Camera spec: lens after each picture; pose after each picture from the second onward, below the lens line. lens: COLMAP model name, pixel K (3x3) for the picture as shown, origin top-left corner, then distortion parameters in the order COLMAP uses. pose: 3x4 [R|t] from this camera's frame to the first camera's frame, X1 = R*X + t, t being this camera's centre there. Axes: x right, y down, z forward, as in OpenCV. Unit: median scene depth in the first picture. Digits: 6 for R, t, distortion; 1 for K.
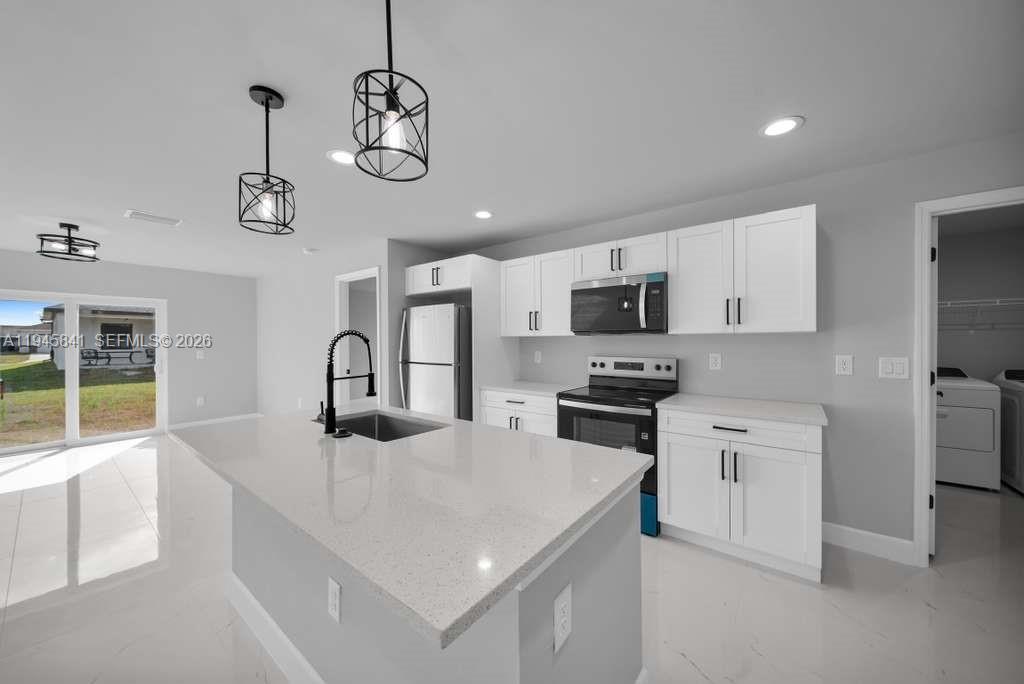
lens RADIAL K [[363.6, 0, 512.0], [0, 363.6, 344.6], [0, 0, 1]] dist [-0.000049, -0.000157]
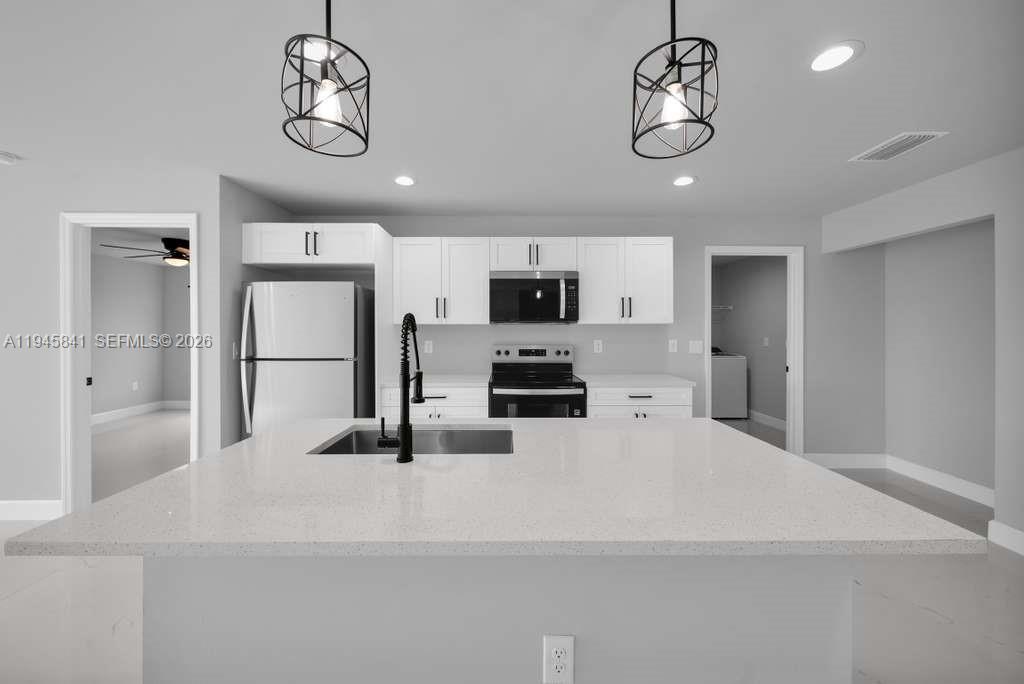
lens RADIAL K [[359.9, 0, 511.3], [0, 359.9, 332.7], [0, 0, 1]] dist [0.000584, -0.000004]
pose [[0.789733, -0.001686, 0.613448, -0.416644], [0.003580, 0.999992, -0.001860, 0.001025], [-0.613440, 0.003665, 0.789733, 0.191442]]
